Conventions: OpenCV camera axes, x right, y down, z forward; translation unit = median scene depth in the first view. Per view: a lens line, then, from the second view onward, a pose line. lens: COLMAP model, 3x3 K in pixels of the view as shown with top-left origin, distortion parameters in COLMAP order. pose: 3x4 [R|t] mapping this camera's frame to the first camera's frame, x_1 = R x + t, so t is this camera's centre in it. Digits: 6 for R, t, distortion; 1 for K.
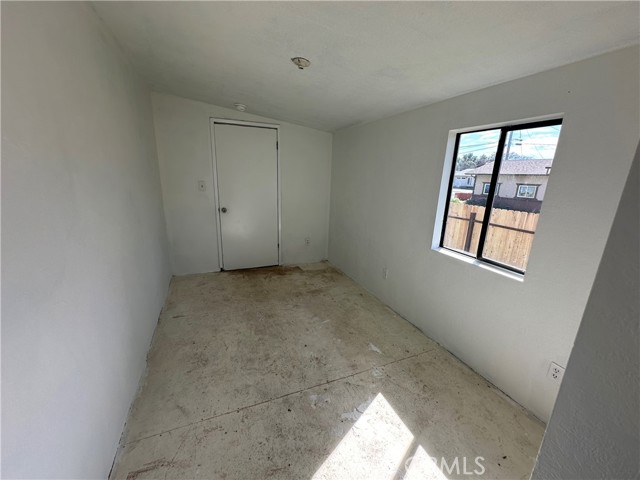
lens RADIAL K [[255.1, 0, 320.8], [0, 255.1, 240.6], [0, 0, 1]] dist [-0.005853, 0.000227]
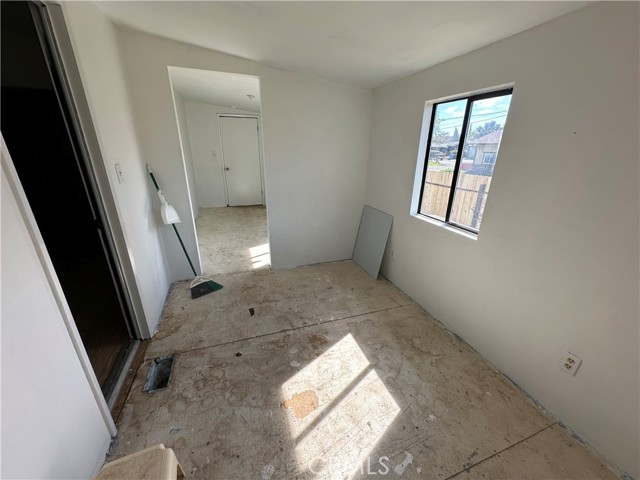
lens RADIAL K [[255.1, 0, 320.8], [0, 255.1, 240.6], [0, 0, 1]] dist [-0.005853, 0.000227]
pose [[0.997799, 0.003821, -0.066199, 0.151310], [0.002495, 0.995468, 0.095061, 0.044968], [0.066262, -0.095017, 0.993268, -0.141078]]
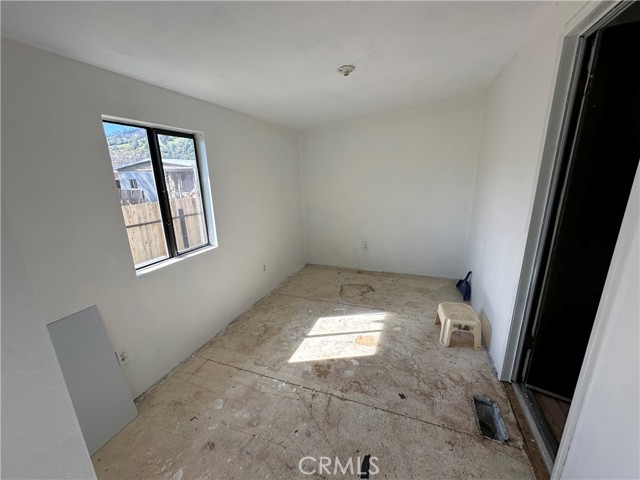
lens RADIAL K [[255.1, 0, 320.8], [0, 255.1, 240.6], [0, 0, 1]] dist [-0.005853, 0.000227]
pose [[-0.718242, -0.191219, 0.669002, -0.483022], [0.176410, 0.880033, 0.440932, -0.332981], [-0.673059, 0.434714, -0.598344, 1.189881]]
